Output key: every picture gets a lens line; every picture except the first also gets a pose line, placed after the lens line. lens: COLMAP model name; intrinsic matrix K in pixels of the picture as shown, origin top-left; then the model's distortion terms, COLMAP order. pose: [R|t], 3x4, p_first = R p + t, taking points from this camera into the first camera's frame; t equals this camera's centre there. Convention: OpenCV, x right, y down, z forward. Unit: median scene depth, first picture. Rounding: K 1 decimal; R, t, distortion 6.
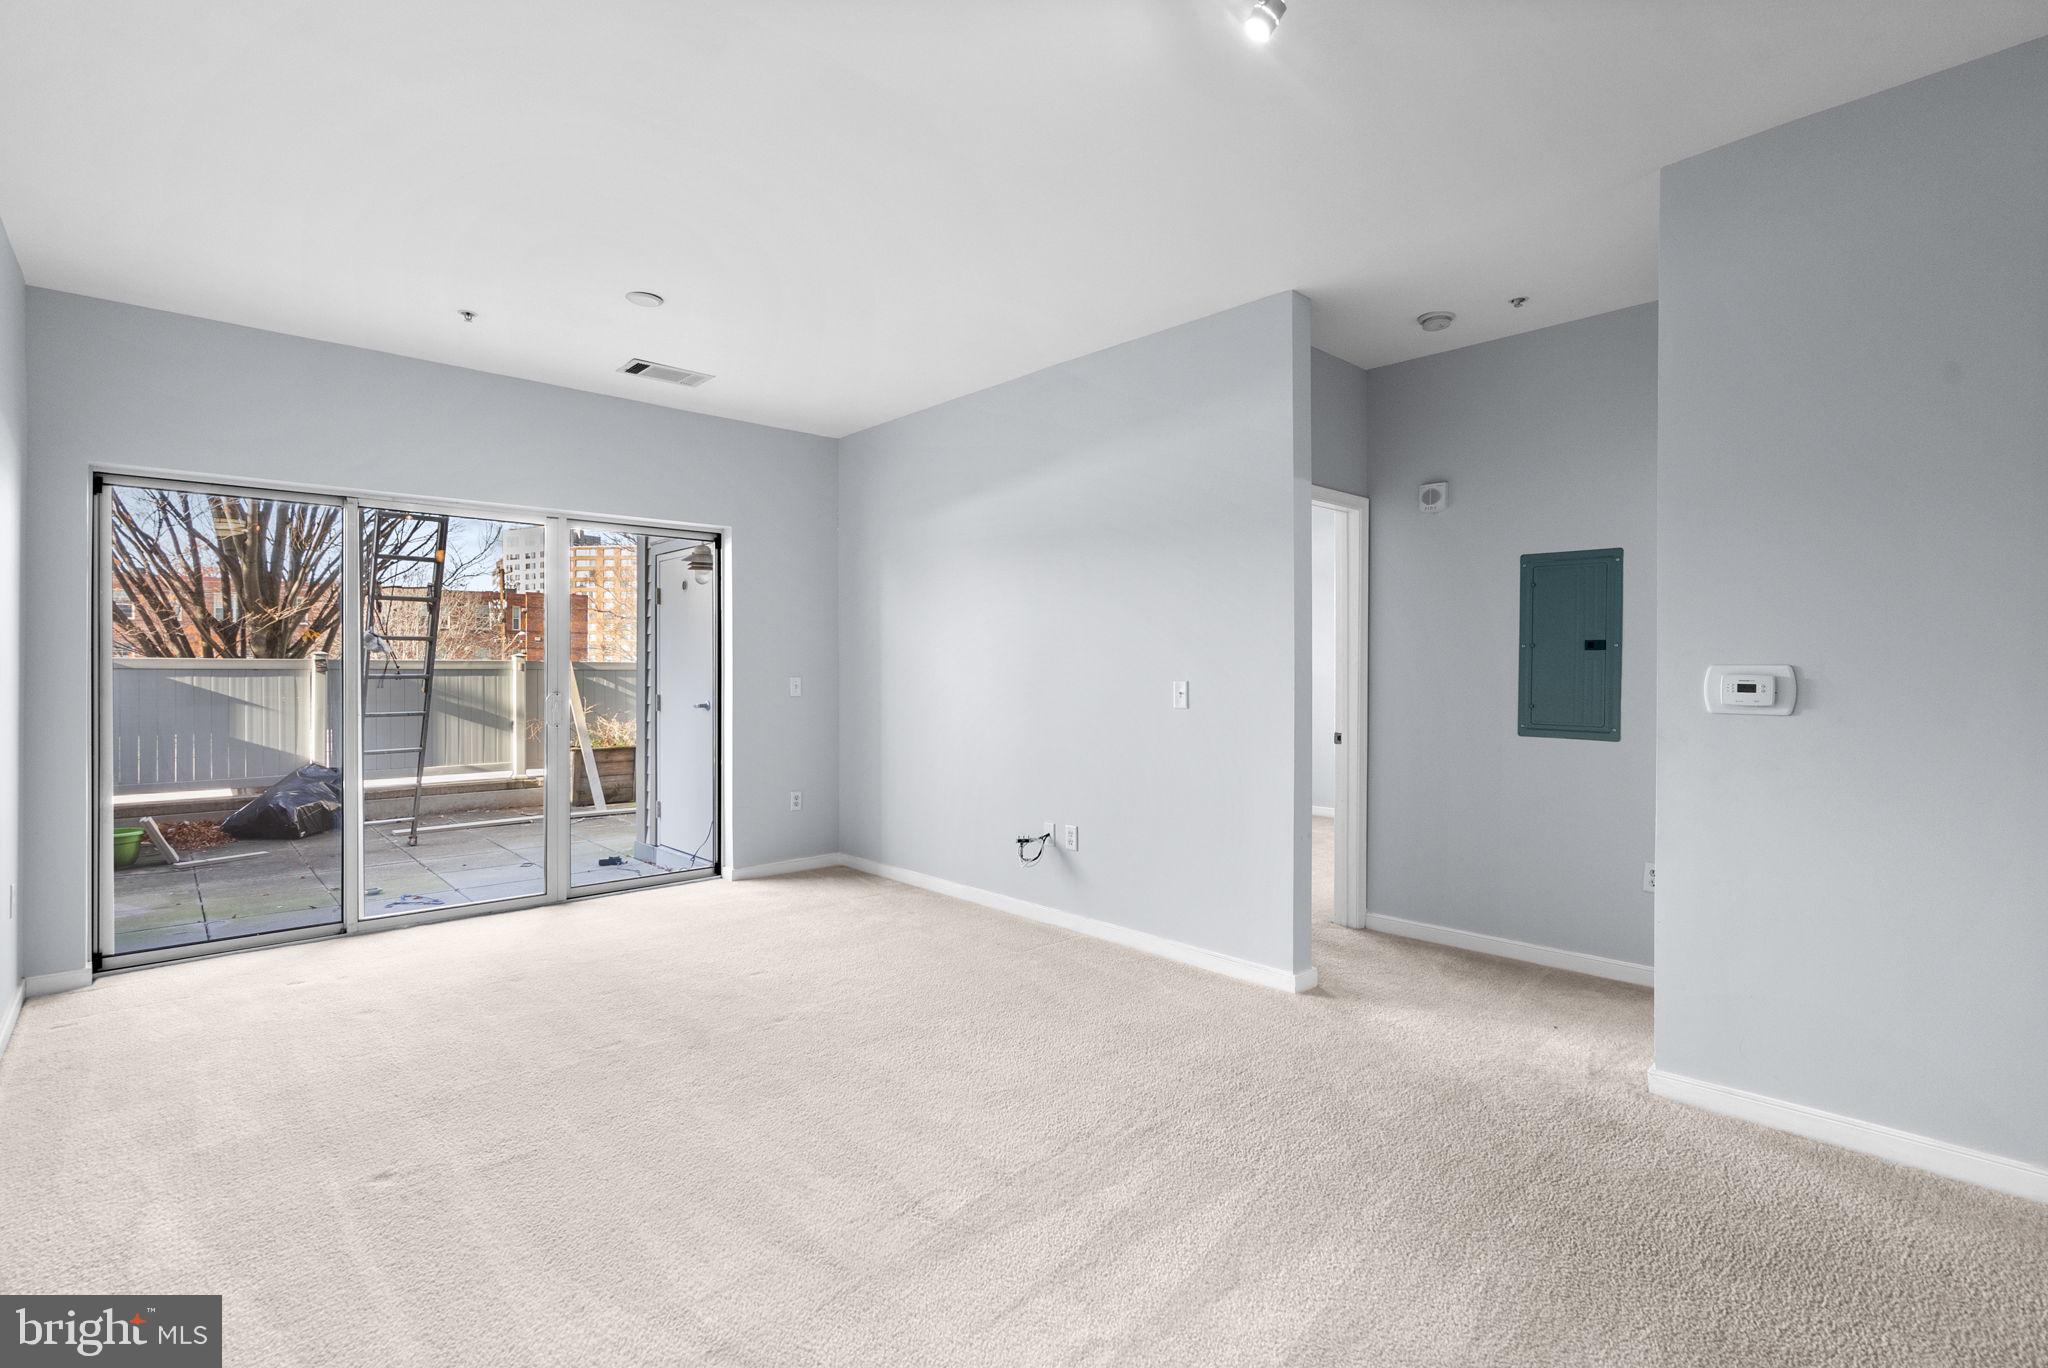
lens RADIAL K [[948.1, 0, 1028.4], [0, 948.1, 672.6], [0, 0, 1]] dist [-0.005209, 0.003375]
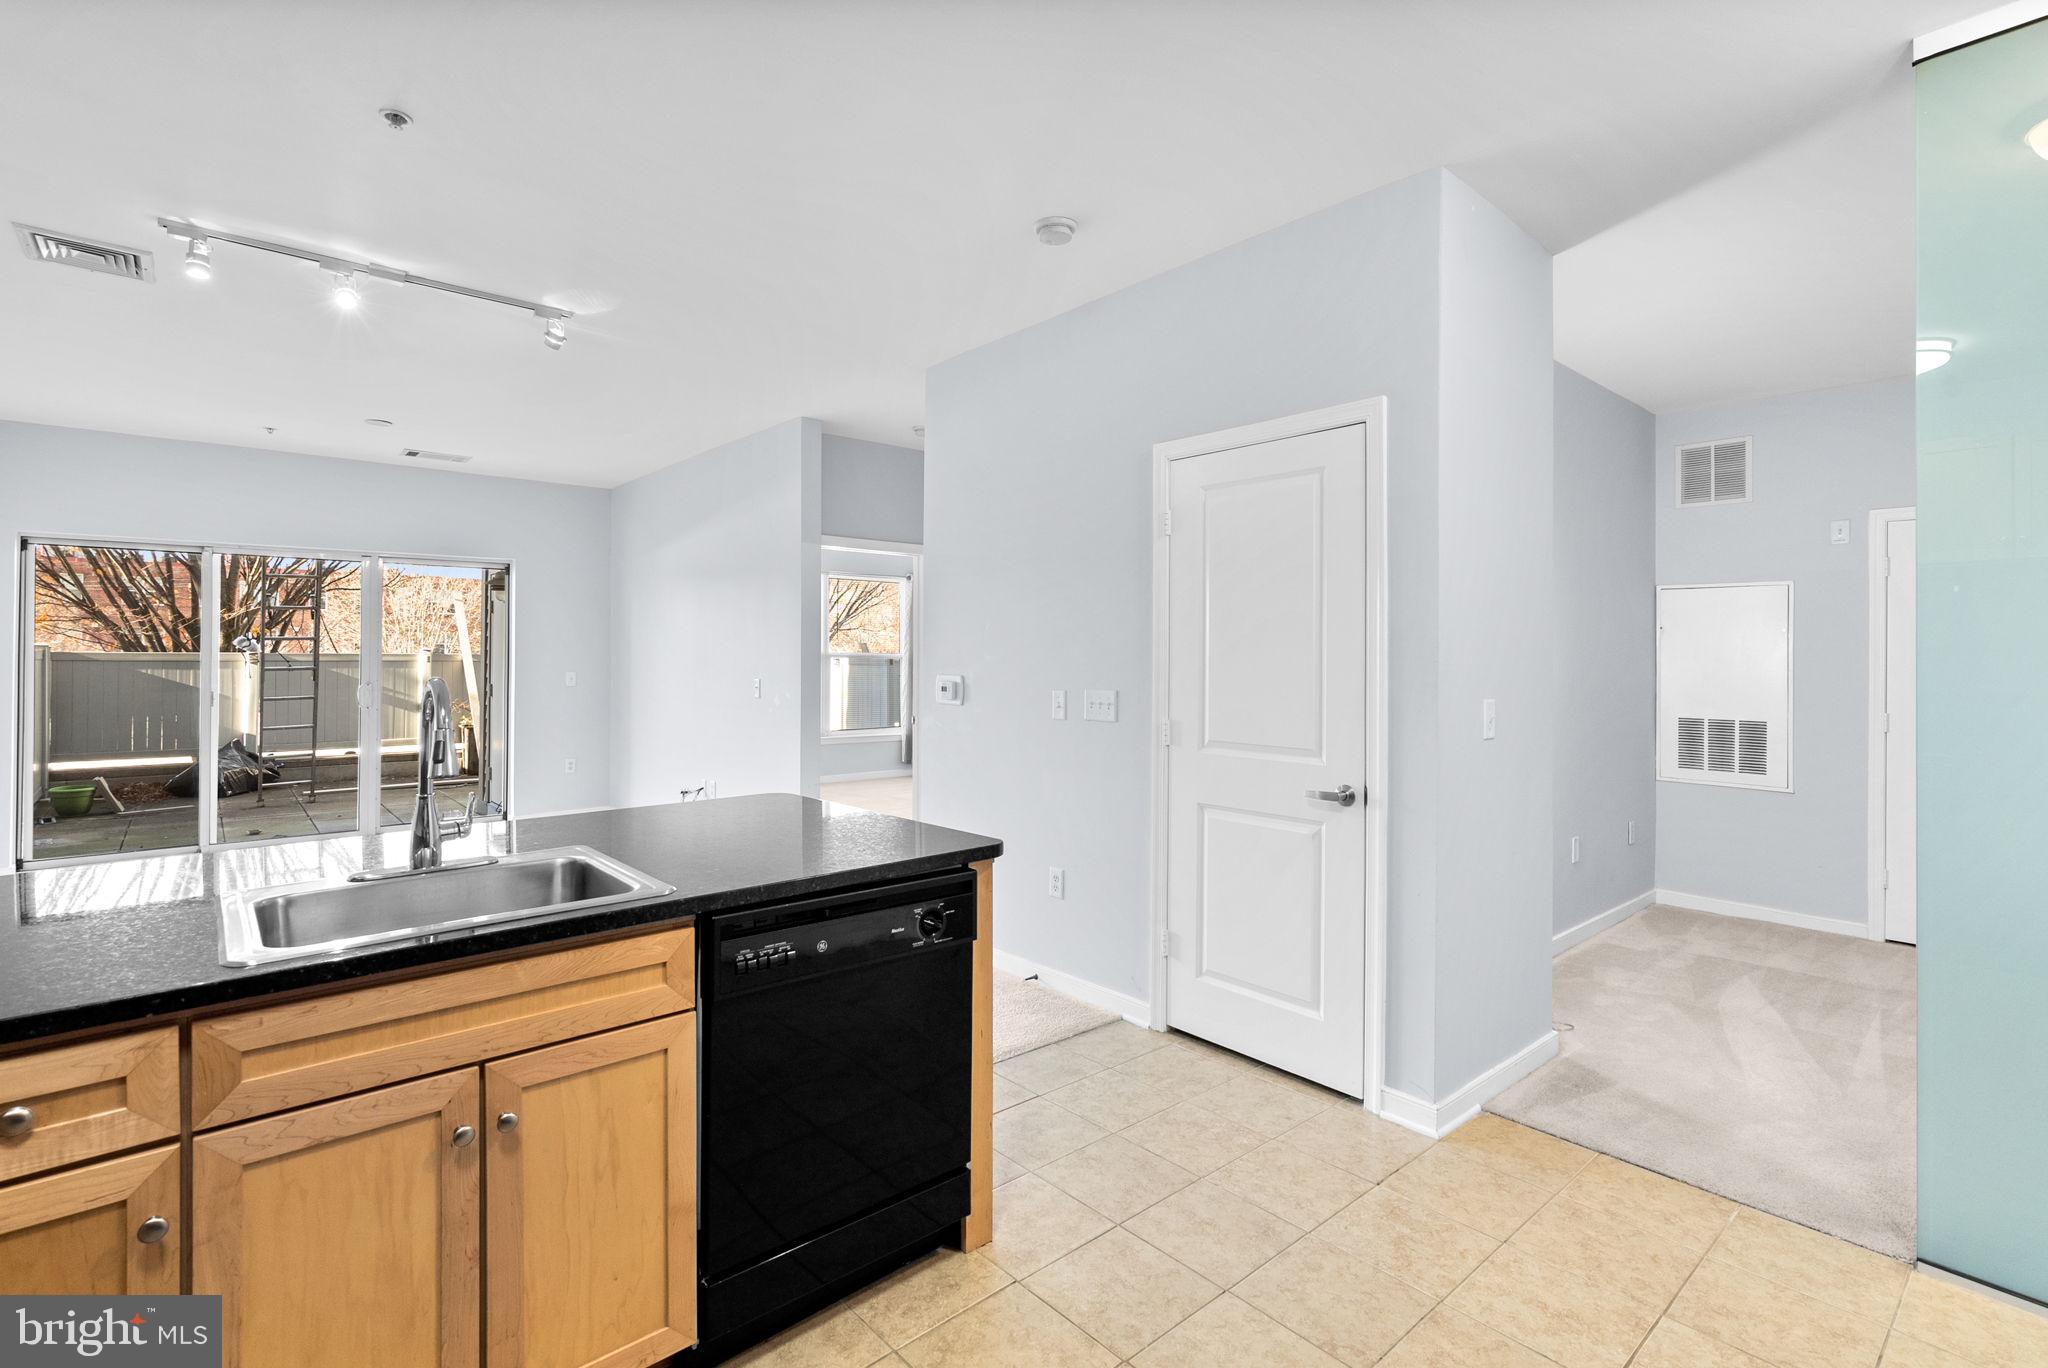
lens RADIAL K [[948.1, 0, 1031.3], [0, 948.1, 654.1], [0, 0, 1]] dist [-0.005209, 0.003375]
pose [[0.999601, 0.004034, -0.027966, 0.389503], [-0.004195, 0.999975, -0.005705, -0.014520], [0.027942, 0.005820, 0.999593, -0.268061]]
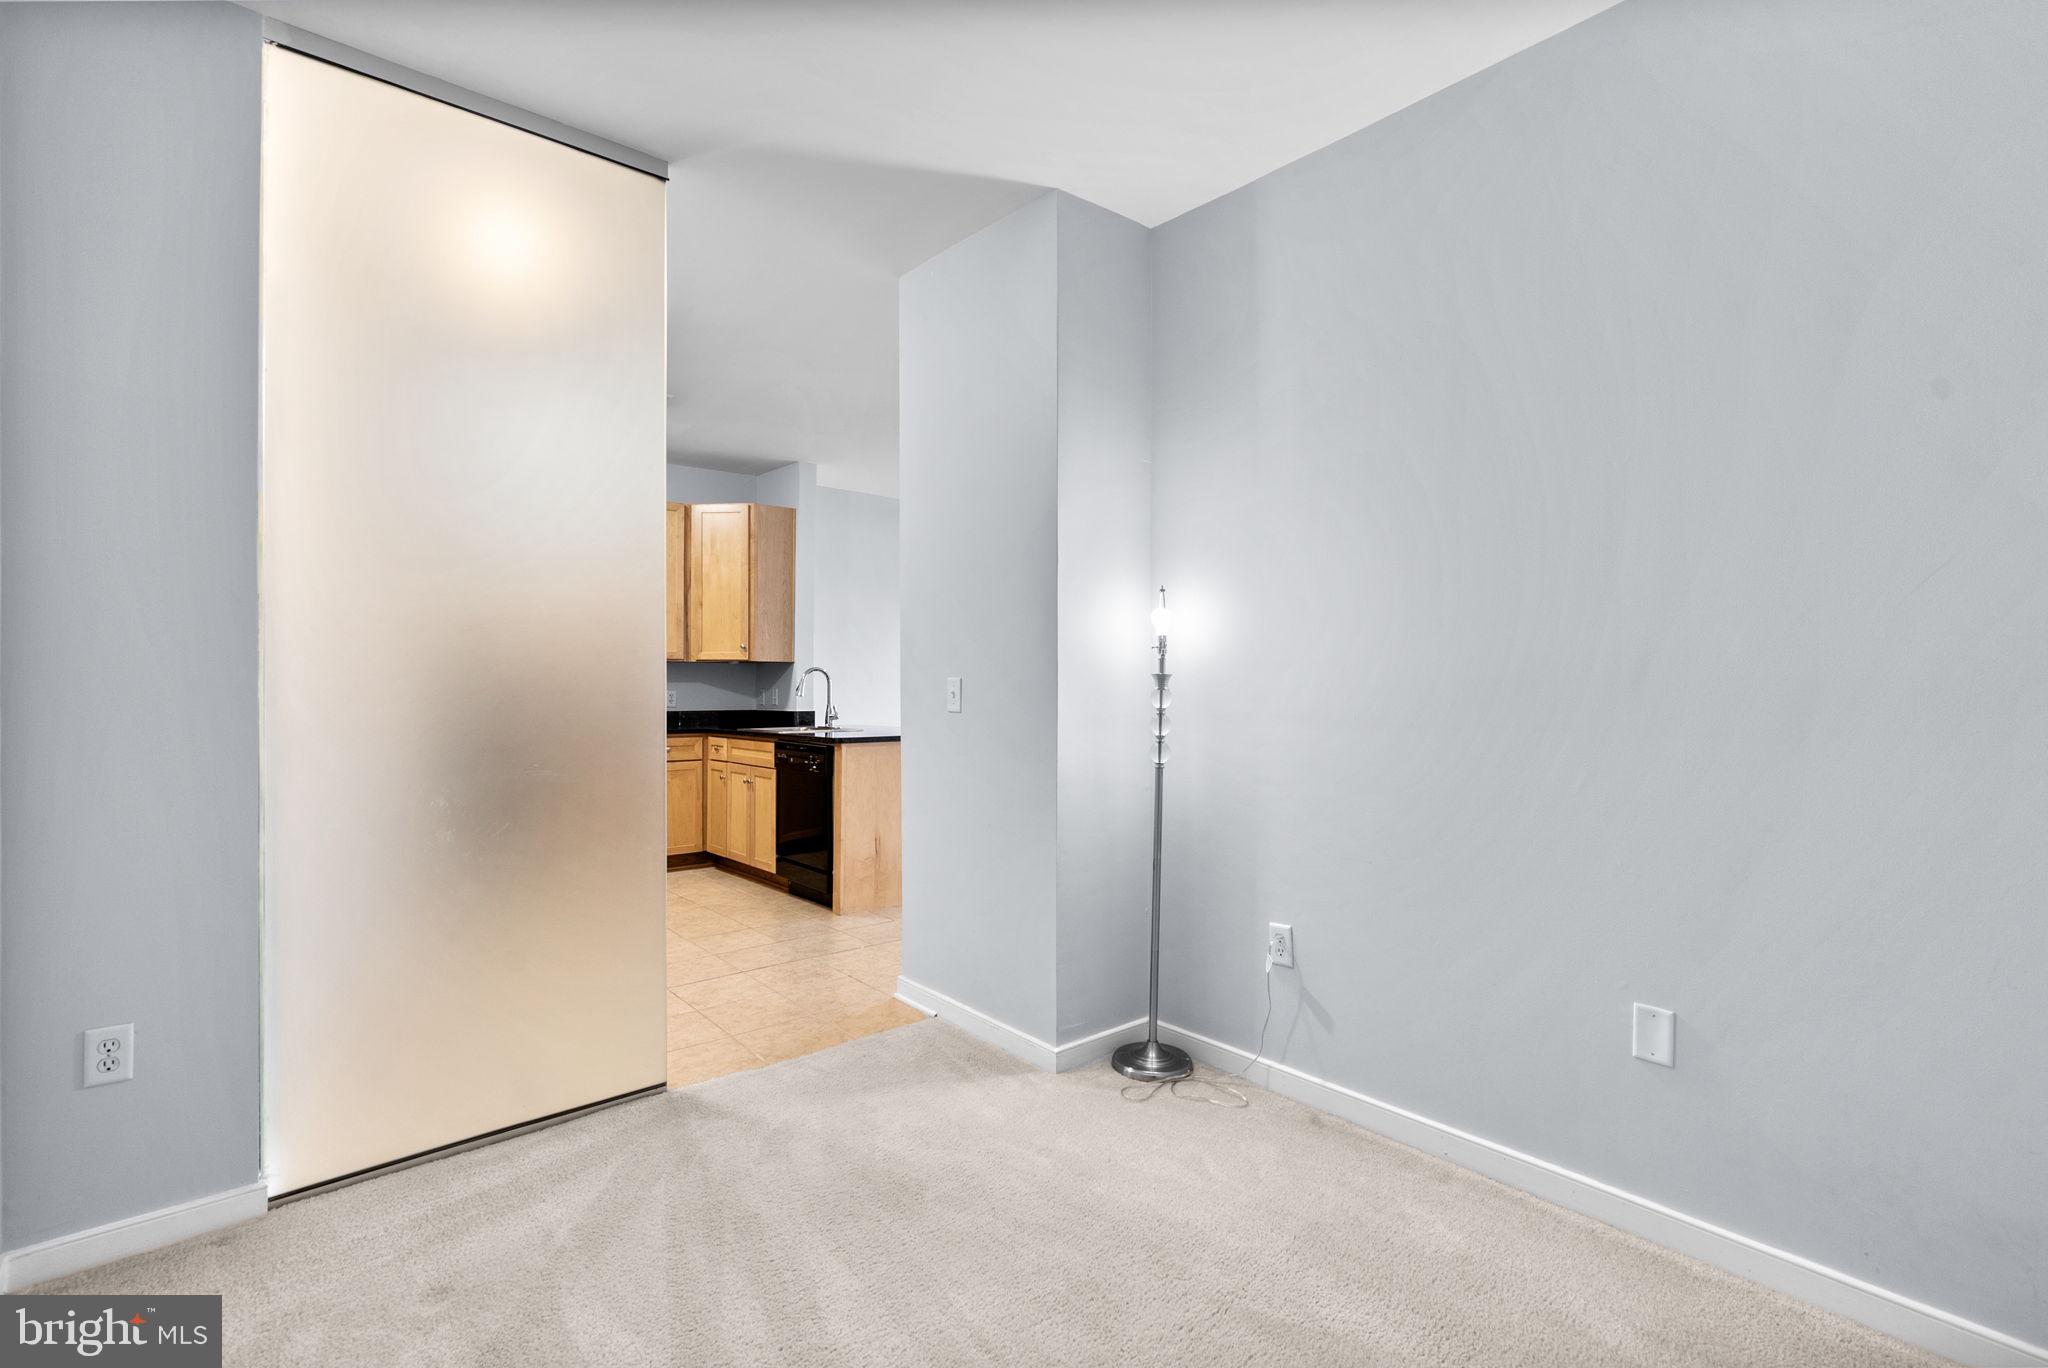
lens RADIAL K [[948.1, 0, 1018.1], [0, 948.1, 686.7], [0, 0, 1]] dist [-0.005209, 0.003375]
pose [[-0.059765, -0.000337, -0.998212, 1.092811], [-0.001581, 0.999999, -0.000243, 0.009857], [0.998211, 0.001564, -0.059765, 0.243491]]
